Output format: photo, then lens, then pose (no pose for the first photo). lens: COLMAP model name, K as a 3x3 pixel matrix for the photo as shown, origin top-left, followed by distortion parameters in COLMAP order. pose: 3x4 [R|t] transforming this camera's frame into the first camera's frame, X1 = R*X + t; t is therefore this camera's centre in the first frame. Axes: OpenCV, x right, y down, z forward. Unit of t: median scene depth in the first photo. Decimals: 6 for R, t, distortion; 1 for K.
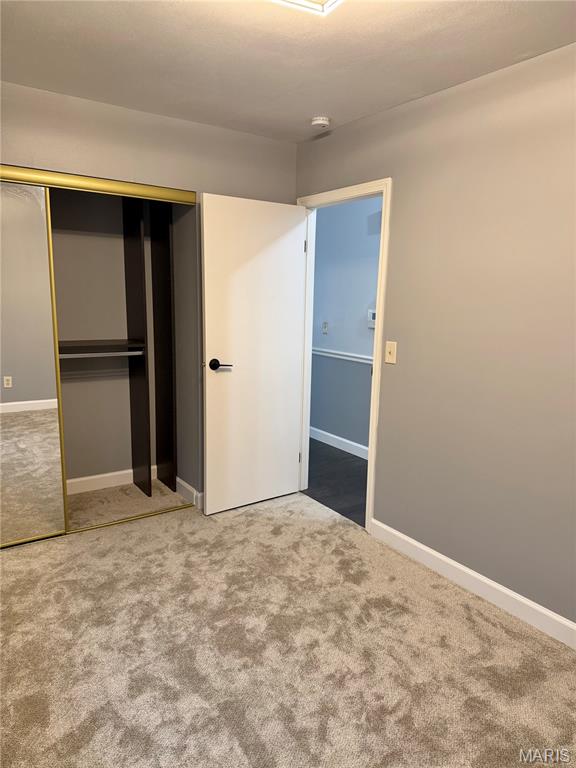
lens RADIAL K [[535.4, 0, 288.0], [0, 535.4, 384.0], [0, 0, 1]] dist [0.068281, -0.083260]
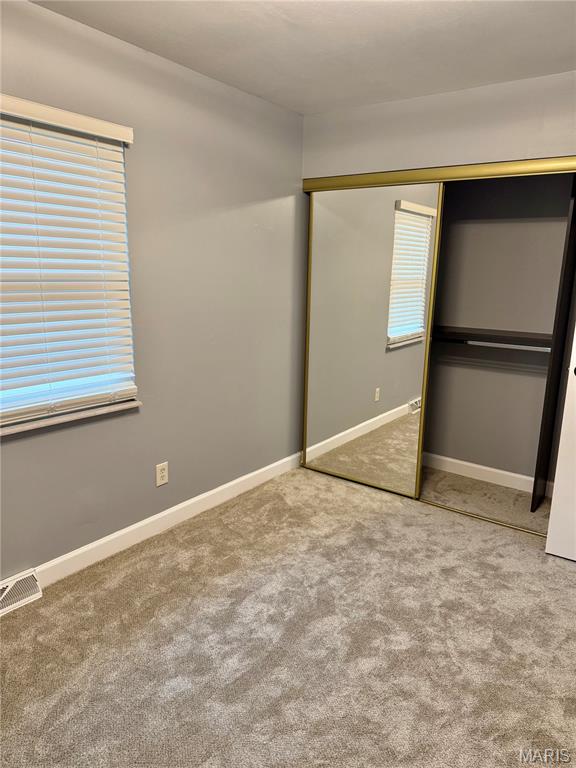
lens RADIAL K [[544.8, 0, 288.0], [0, 544.8, 384.0], [0, 0, 1]] dist [0.070856, -0.087596]
pose [[0.349933, 0.190013, -0.917301, 0.540055], [-0.191351, 0.973065, 0.128568, -0.049746], [0.917023, 0.130536, 0.376867, 0.355168]]
